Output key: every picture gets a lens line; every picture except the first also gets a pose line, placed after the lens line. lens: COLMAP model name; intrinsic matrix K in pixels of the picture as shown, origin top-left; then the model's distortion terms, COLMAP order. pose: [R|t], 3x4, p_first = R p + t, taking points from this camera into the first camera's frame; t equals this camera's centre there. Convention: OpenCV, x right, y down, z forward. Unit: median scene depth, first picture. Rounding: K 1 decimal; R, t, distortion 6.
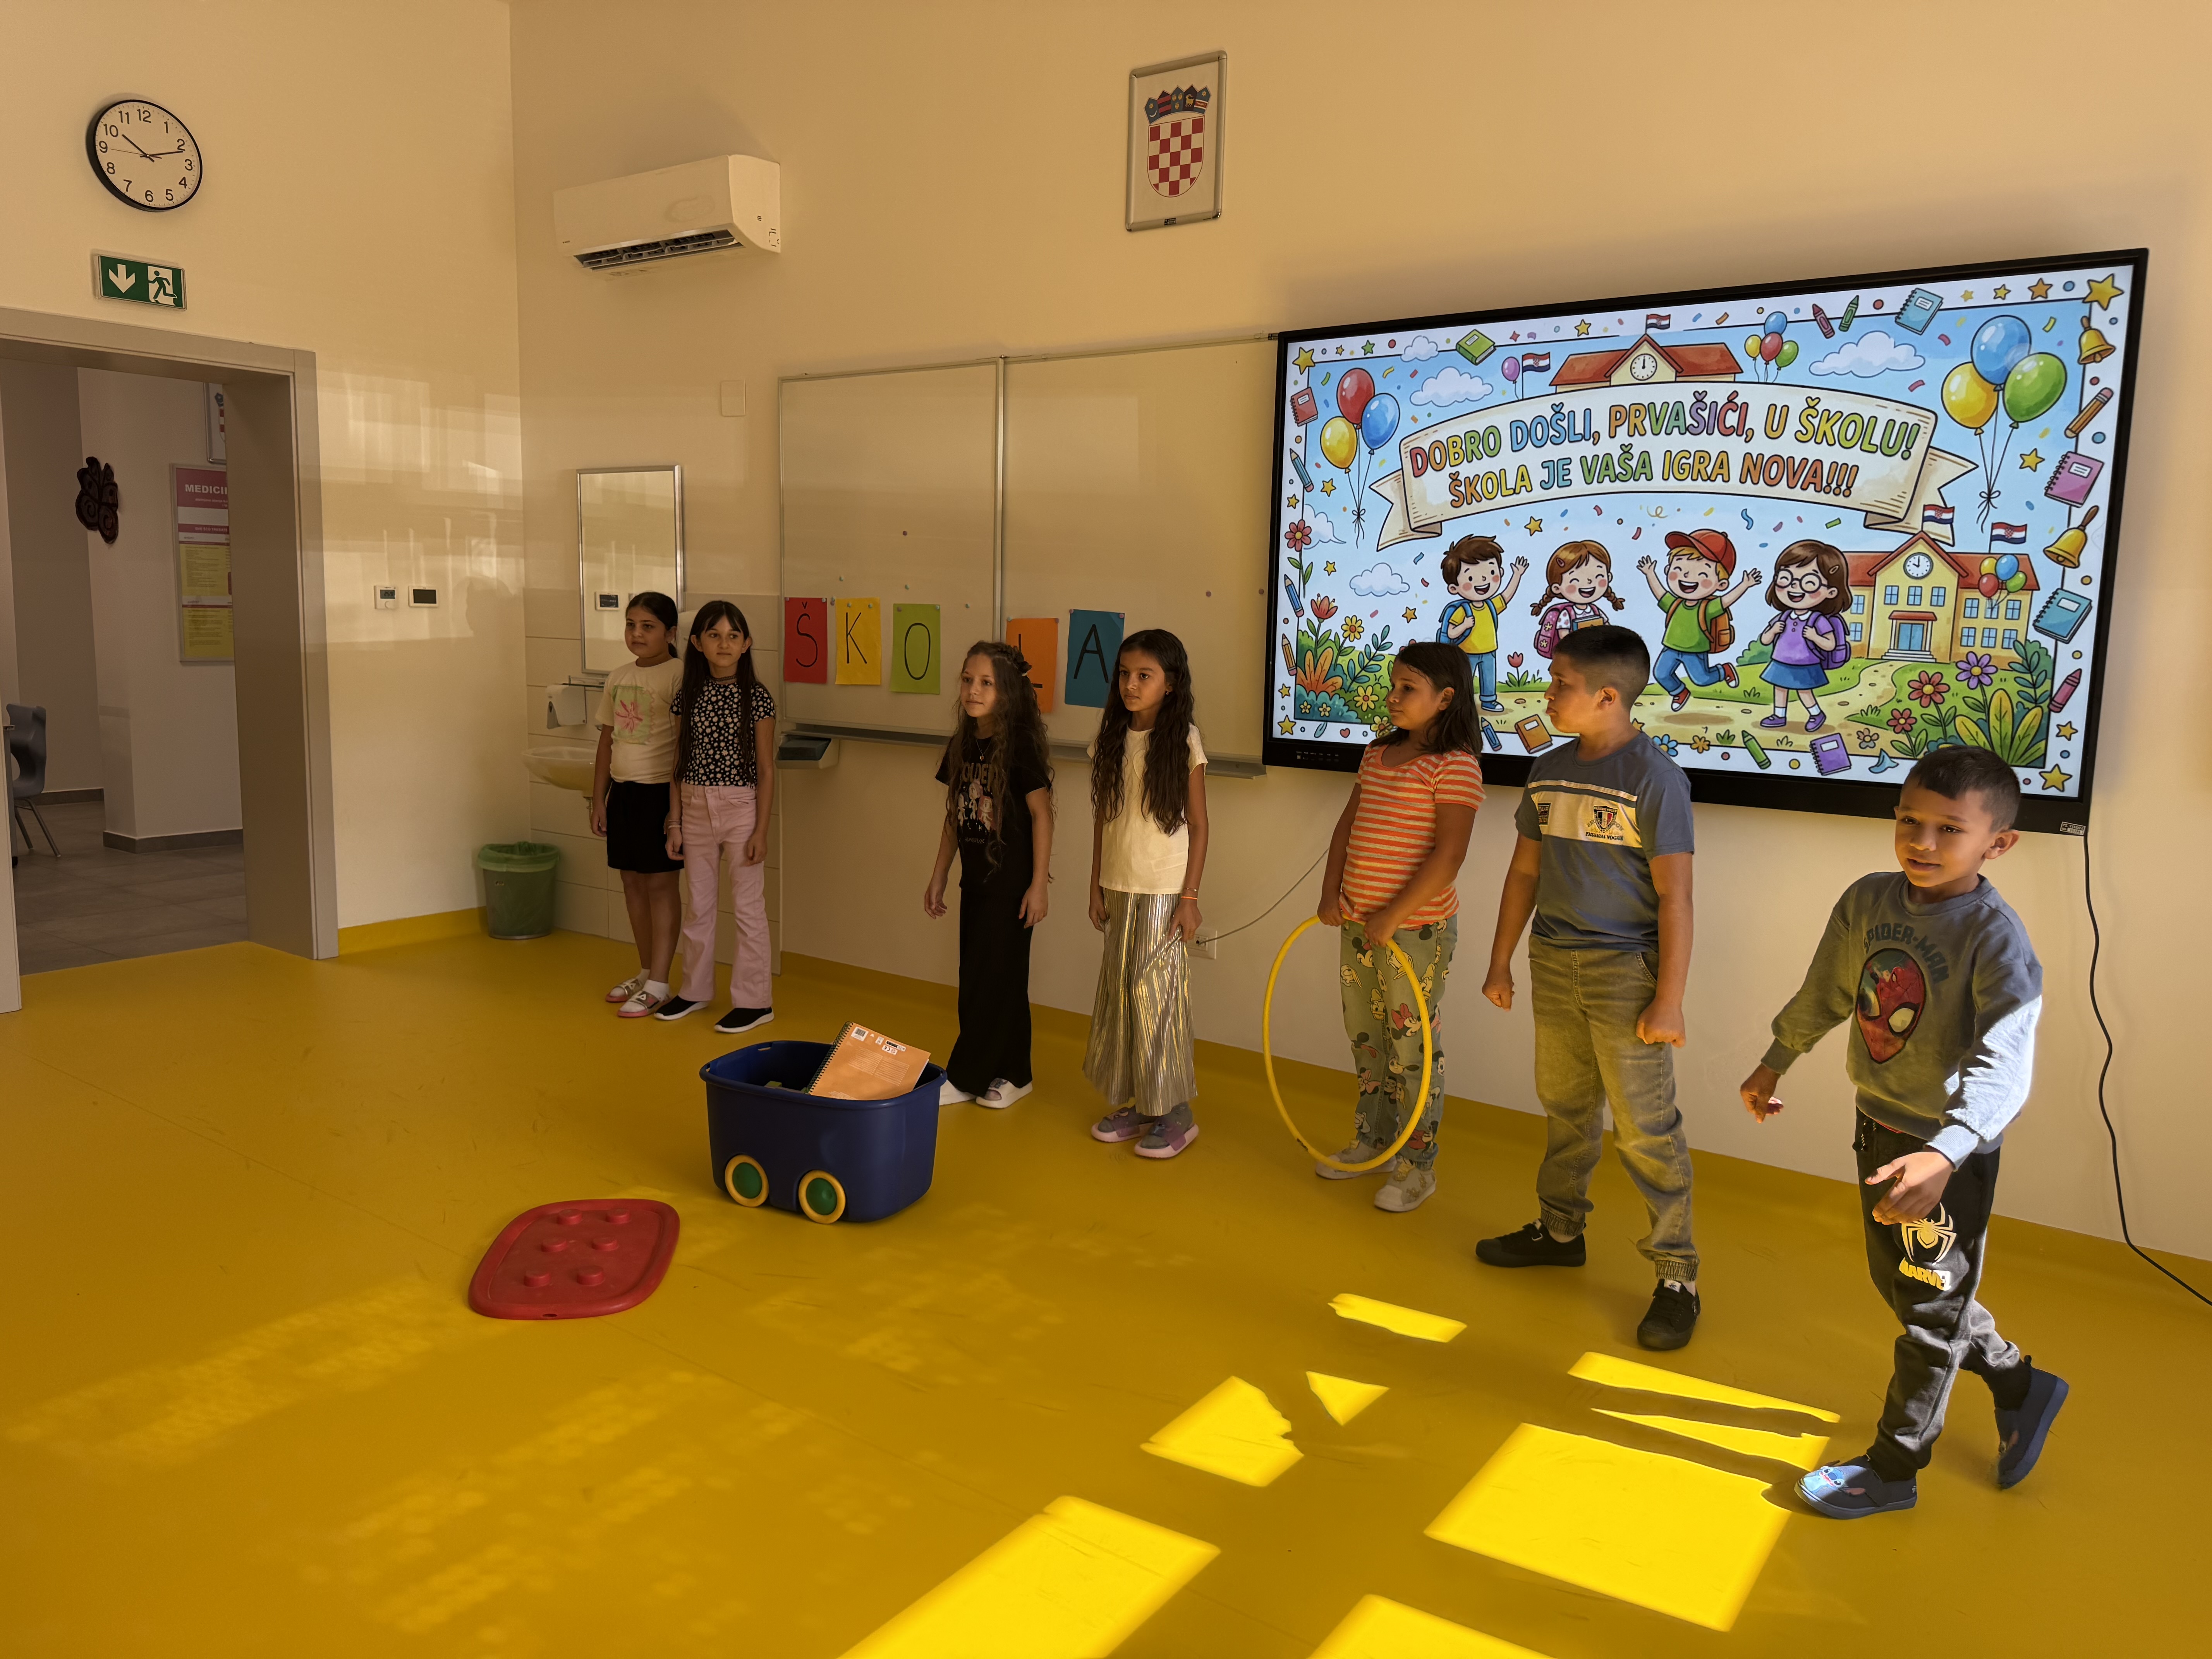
lens RADIAL K [[1567.0, 0, 1081.7], [0, 1567.0, 809.6], [0, 0, 1]] dist [0.134751, -0.251989]
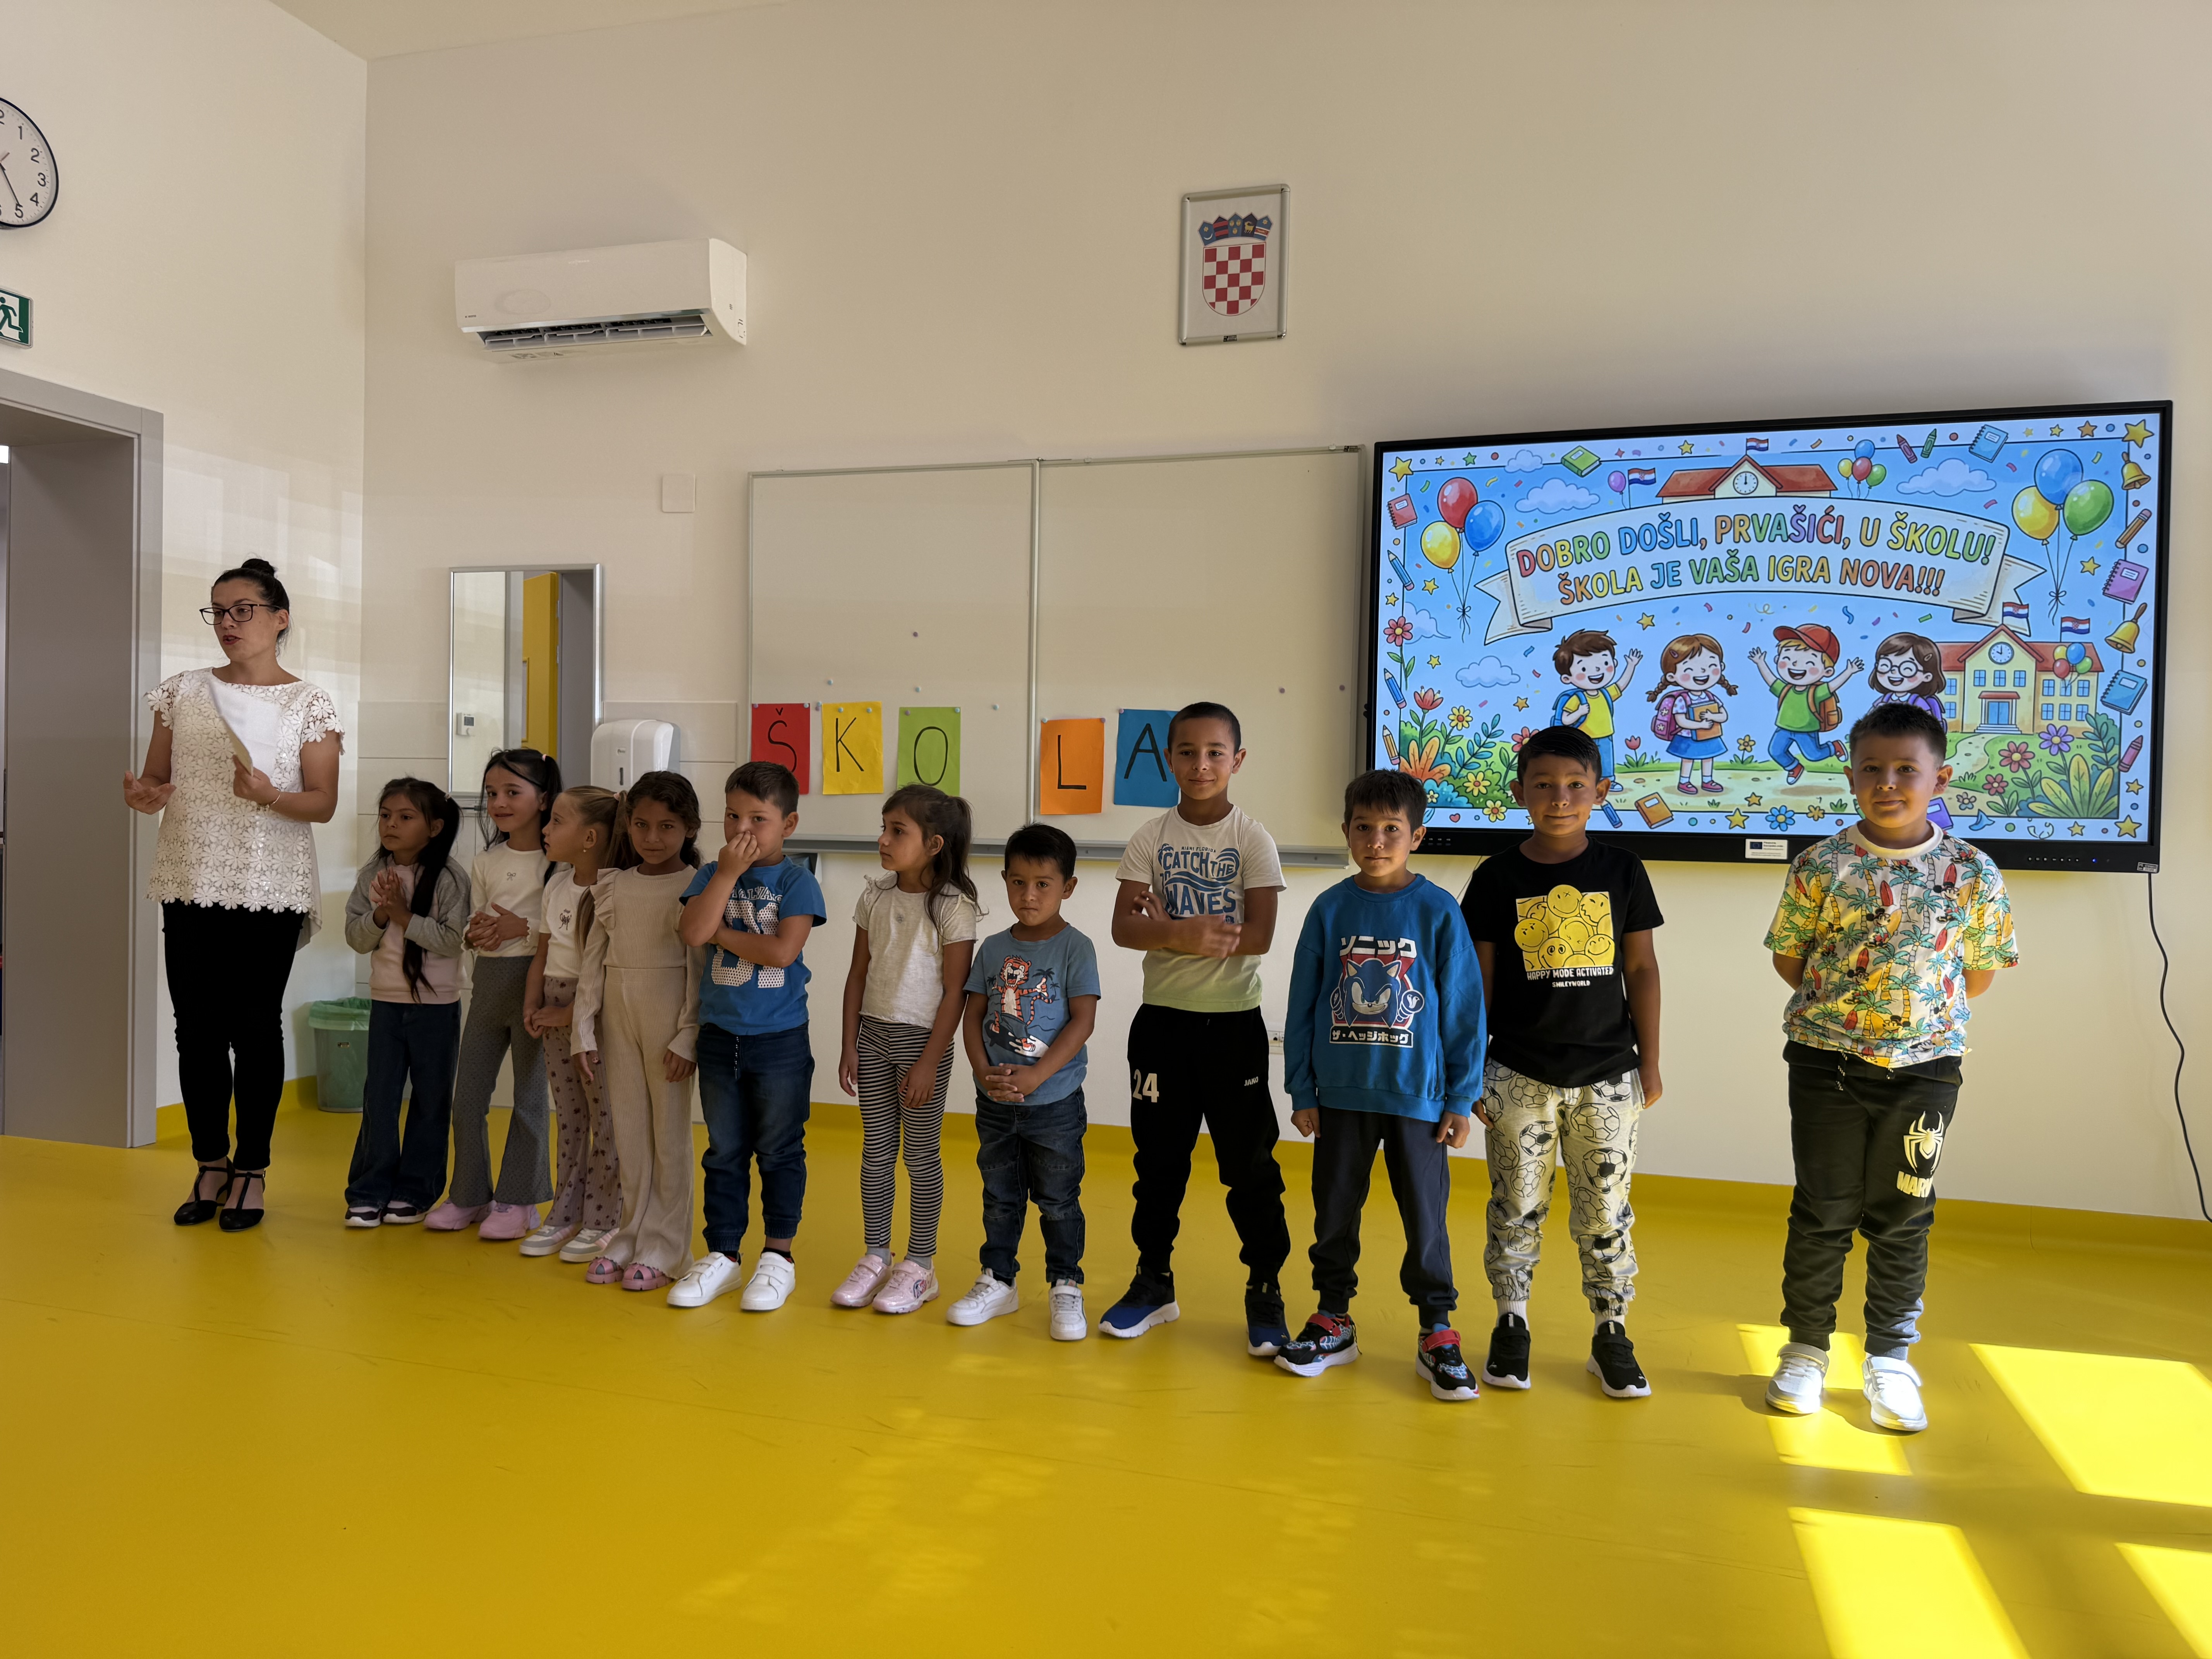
lens RADIAL K [[1546.1, 0, 1092.4], [0, 1546.1, 822.9], [0, 0, 1]] dist [0.130658, -0.208749]
pose [[0.943533, -0.012537, 0.331040, -0.441033], [0.046907, 0.994272, -0.096041, 0.046549], [-0.327940, 0.106146, 0.938716, 0.122326]]
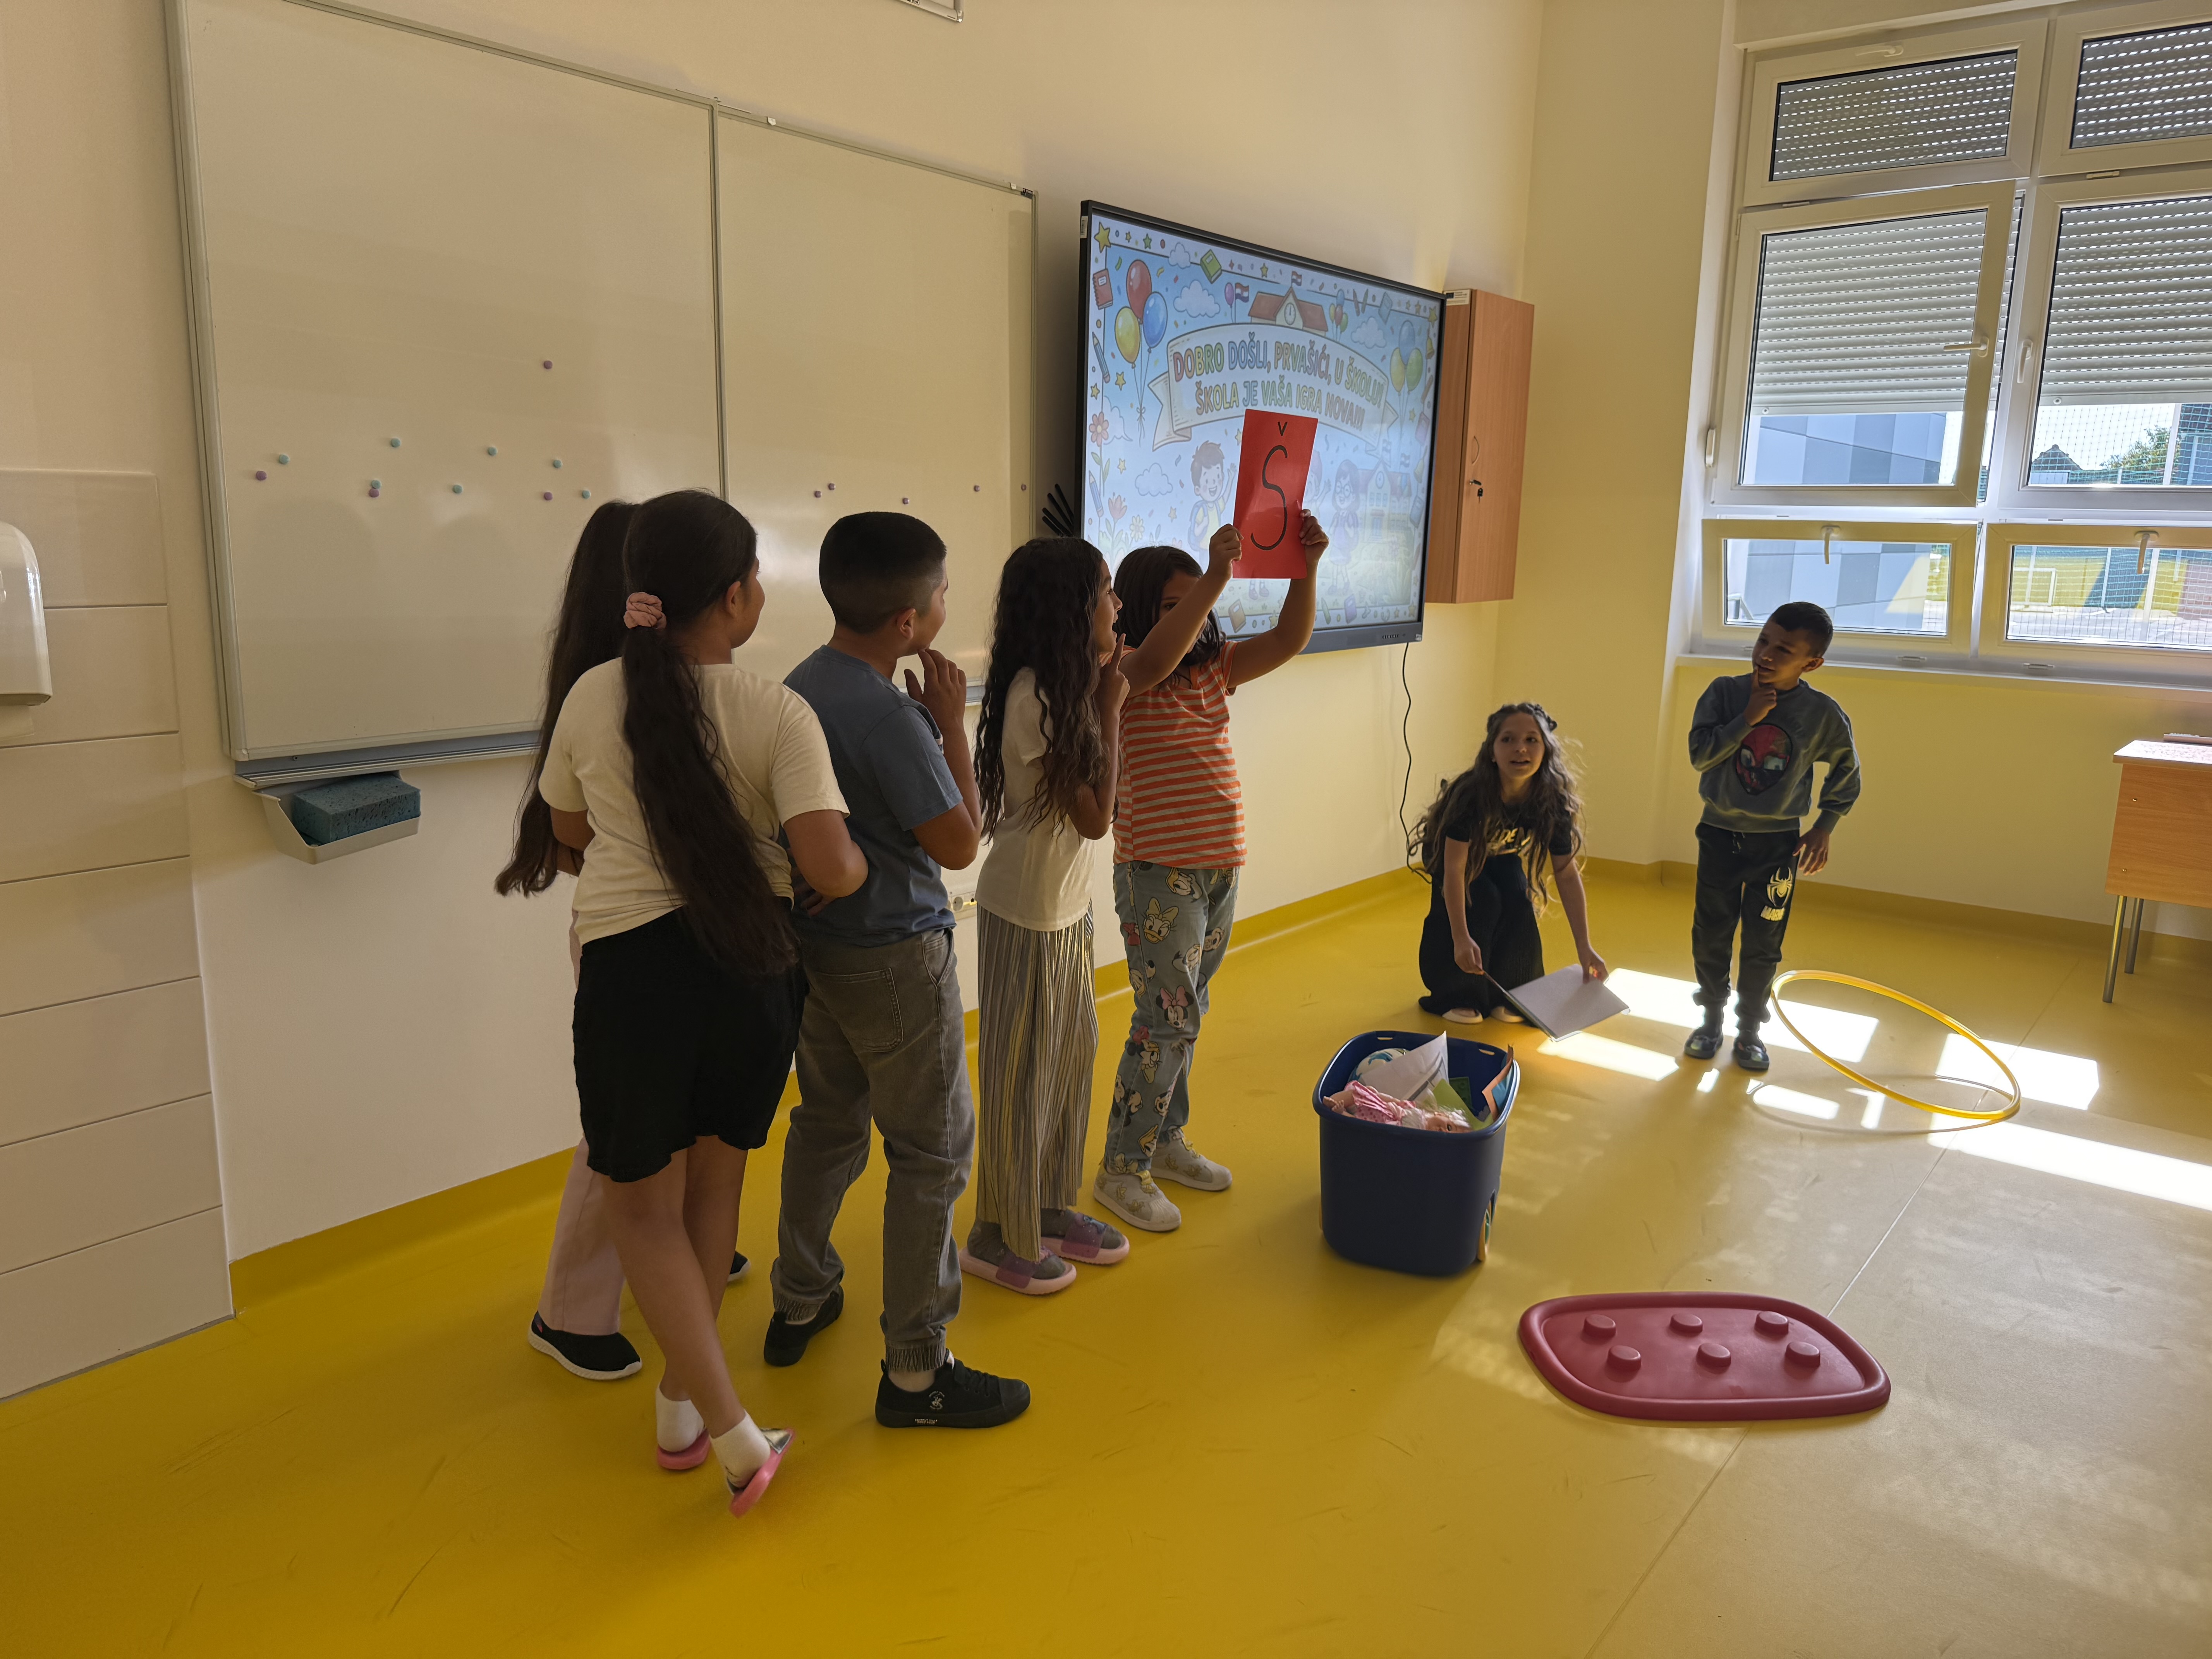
lens RADIAL K [[1546.1, 0, 1092.4], [0, 1546.1, 822.9], [0, 0, 1]] dist [0.130658, -0.208749]
pose [[0.035850, -0.215430, 0.975861, -0.910938], [0.107789, 0.971626, 0.210535, -0.157301], [-0.993527, 0.097640, 0.058054, 1.077505]]
